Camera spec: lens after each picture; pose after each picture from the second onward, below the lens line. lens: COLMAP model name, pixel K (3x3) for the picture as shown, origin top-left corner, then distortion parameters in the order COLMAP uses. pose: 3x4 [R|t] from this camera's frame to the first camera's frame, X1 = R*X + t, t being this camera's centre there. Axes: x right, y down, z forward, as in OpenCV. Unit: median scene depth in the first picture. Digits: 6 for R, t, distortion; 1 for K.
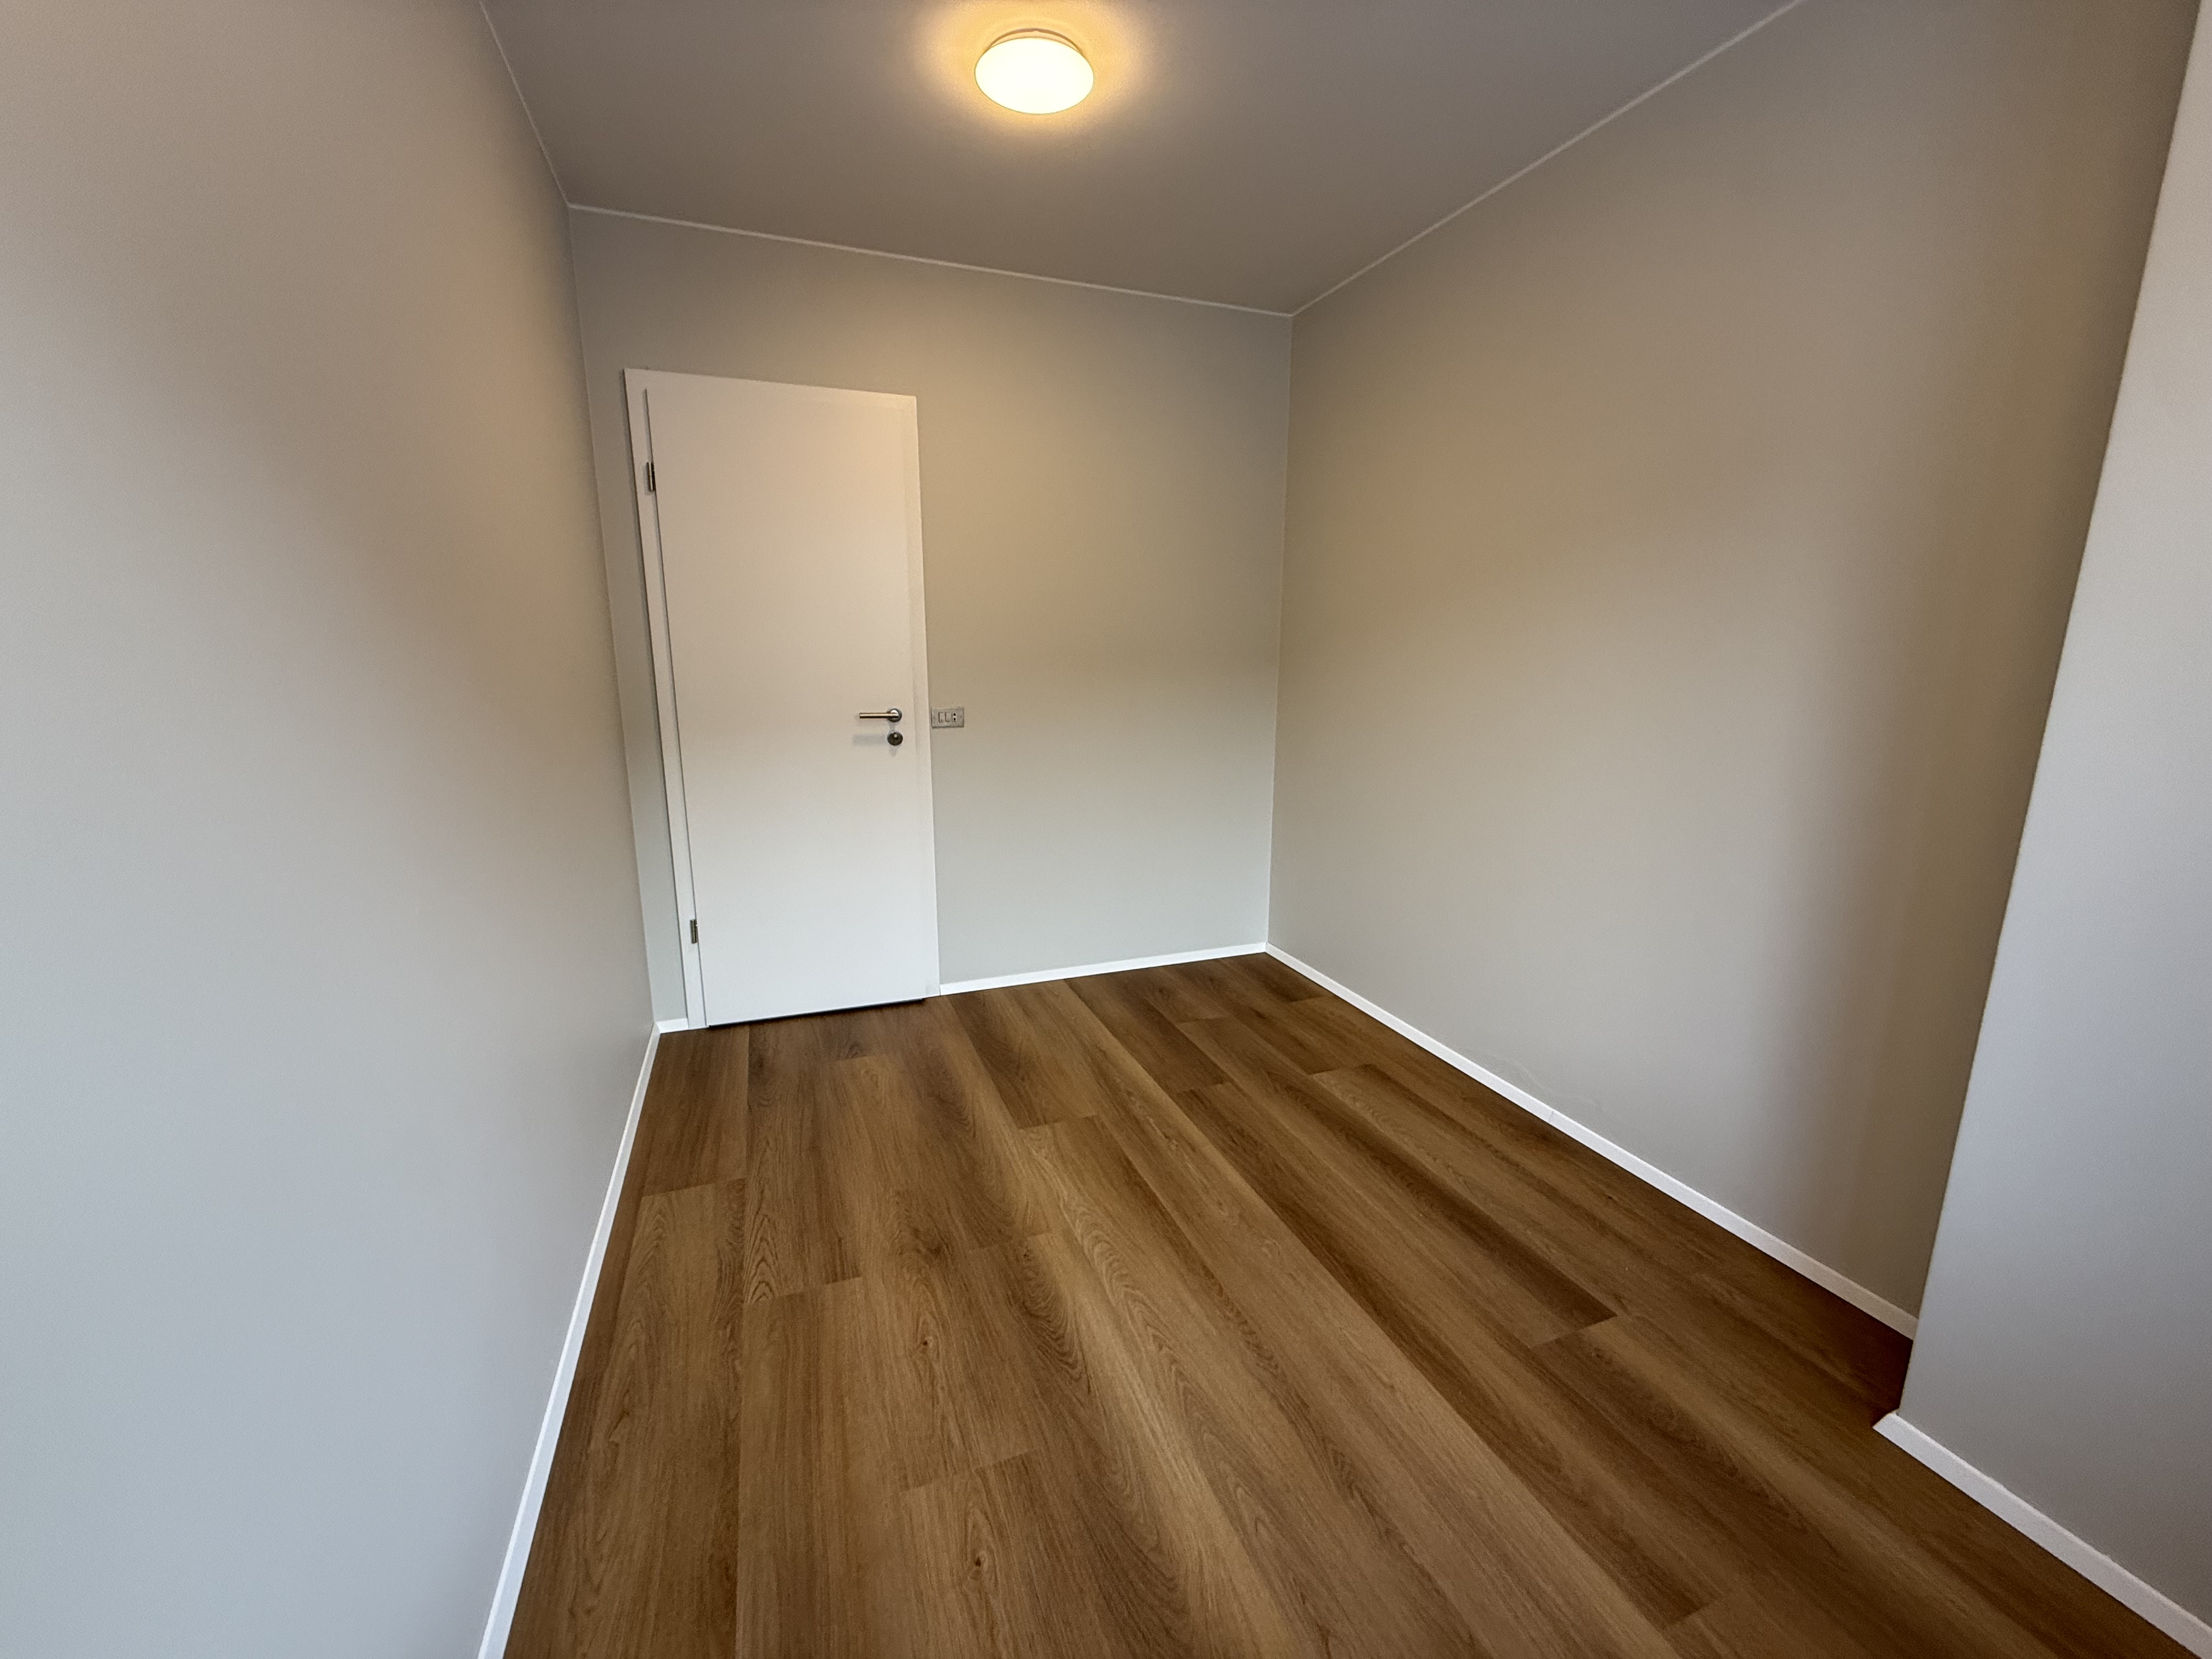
lens RADIAL K [[875.8, 0, 1121.7], [0, 875.8, 846.3], [0, 0, 1]] dist [-0.000830, 0.000109]
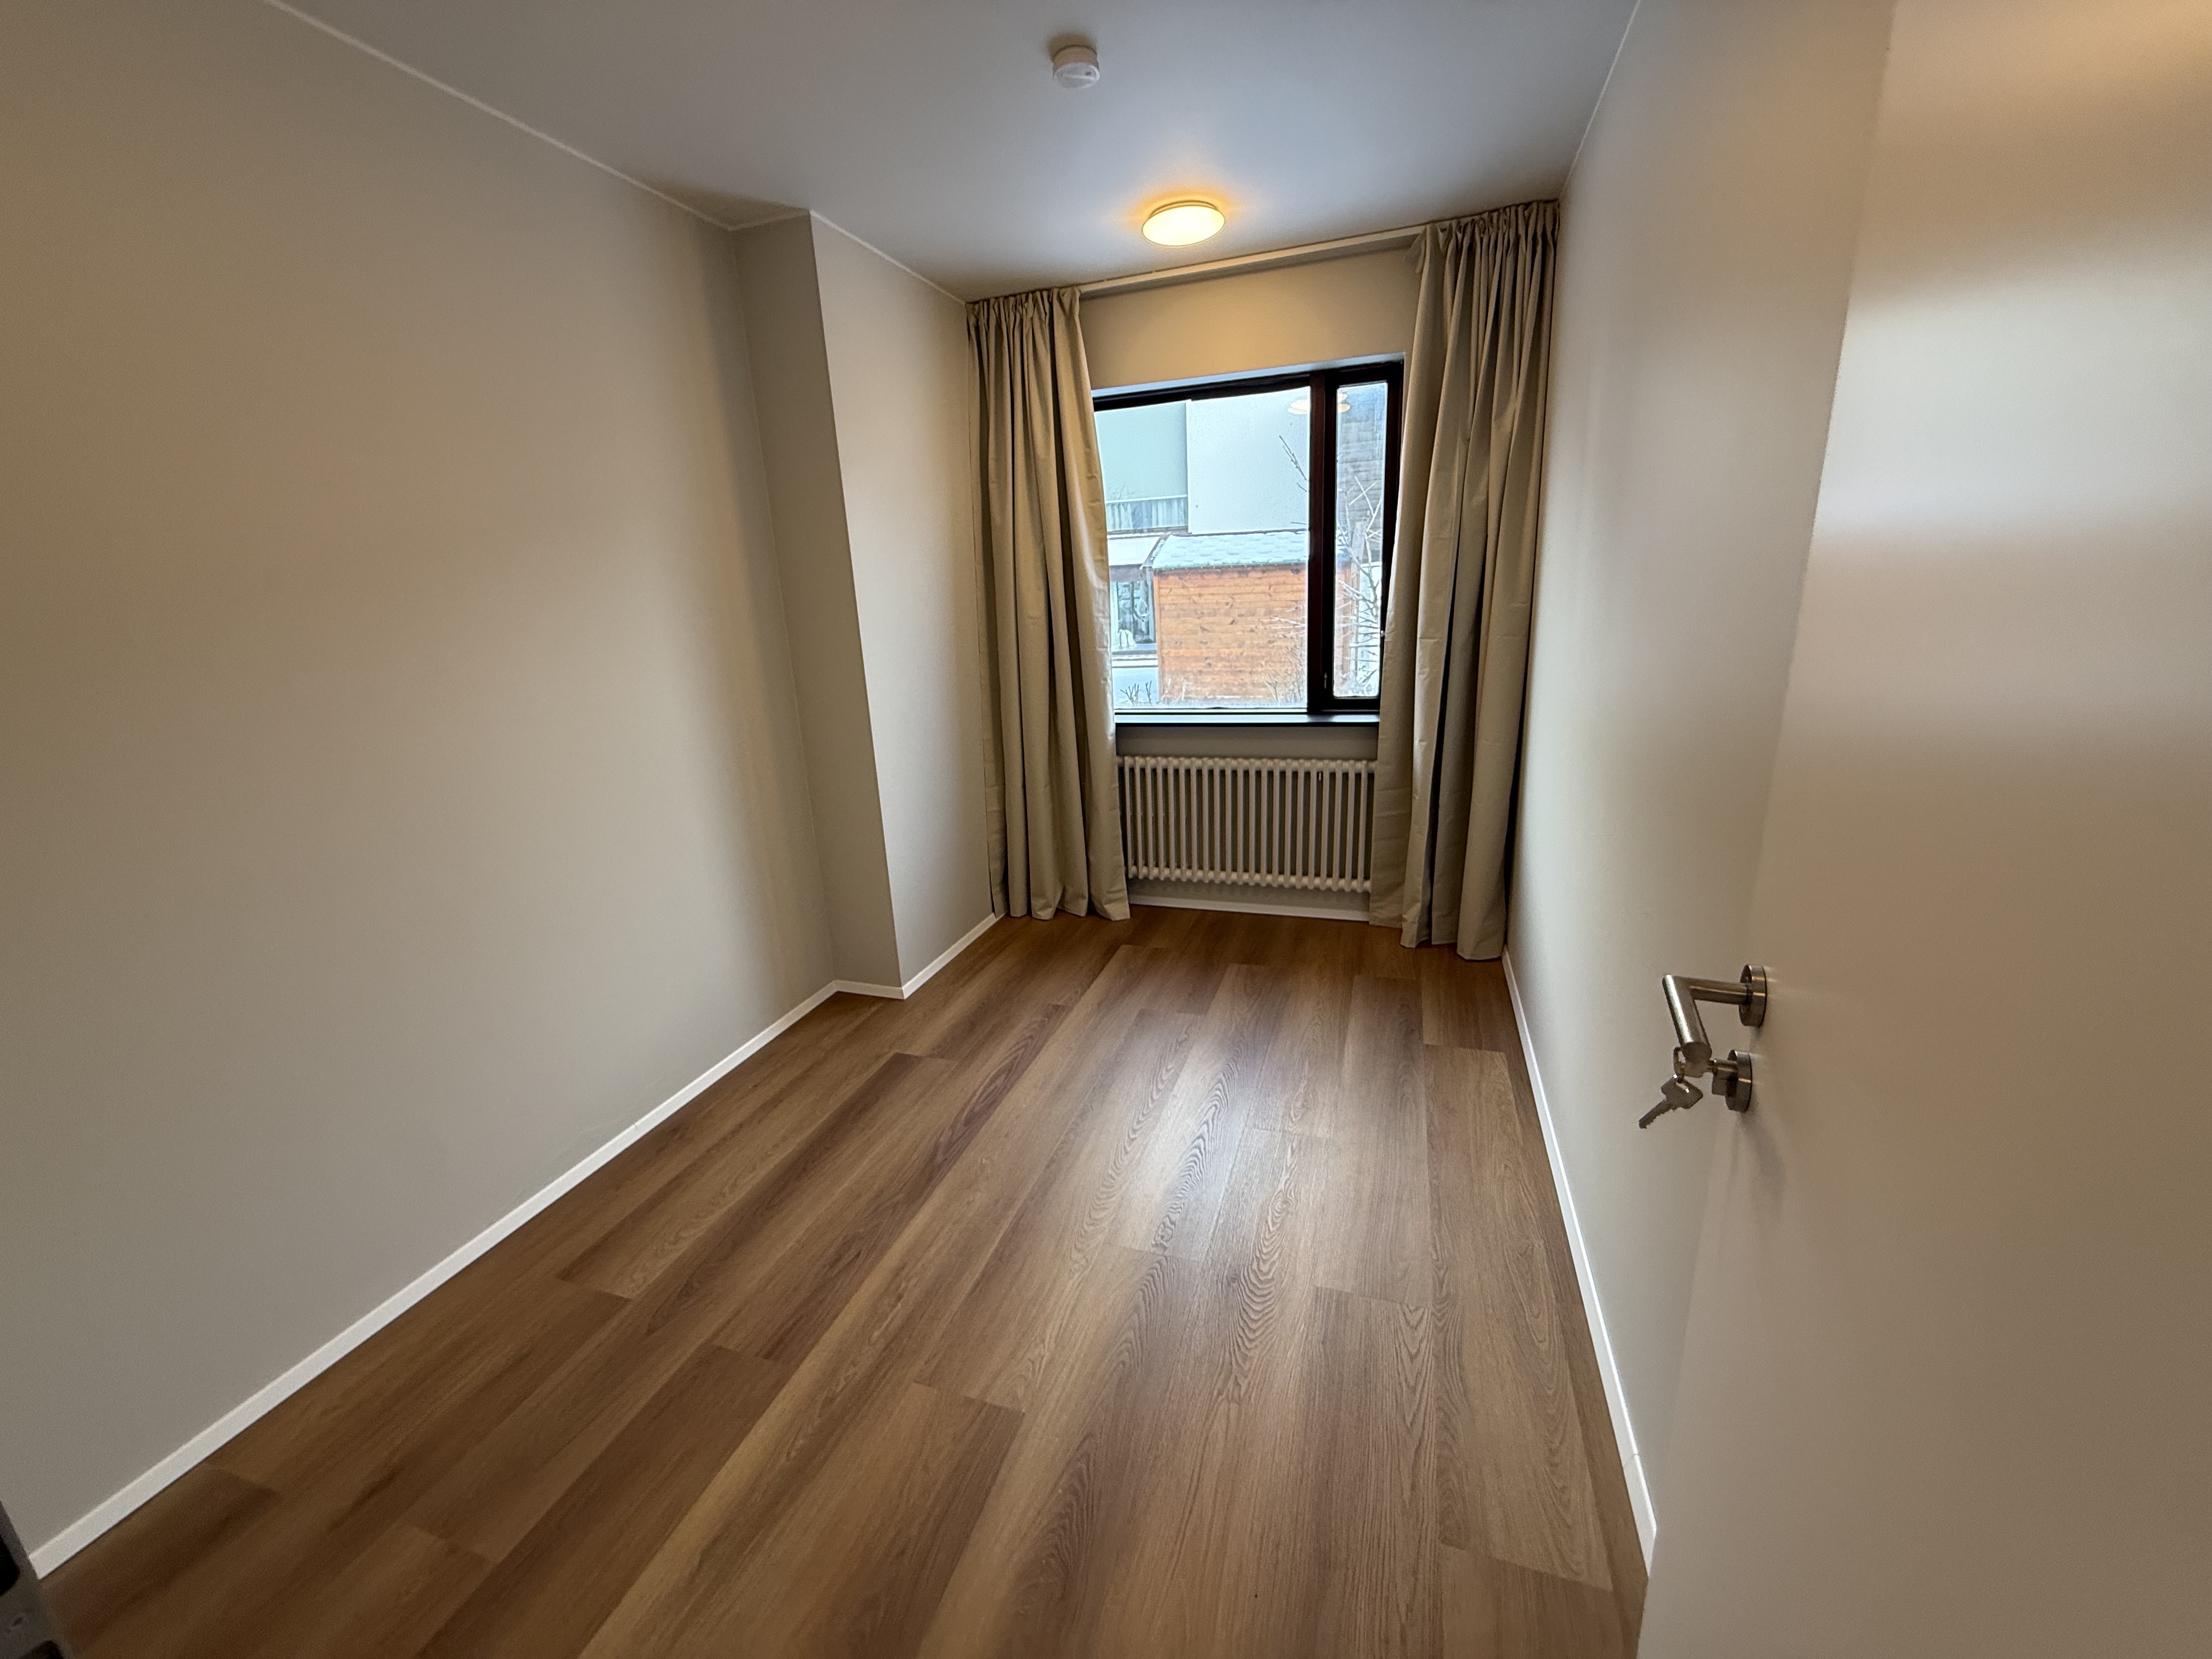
lens RADIAL K [[875.8, 0, 1126.4], [0, 875.8, 820.7], [0, 0, 1]] dist [-0.000830, 0.000109]
pose [[-0.774088, -0.126435, 0.620324, -0.567352], [0.187035, 0.890442, 0.414887, -0.348178], [-0.604818, 0.437181, -0.665633, 1.302396]]
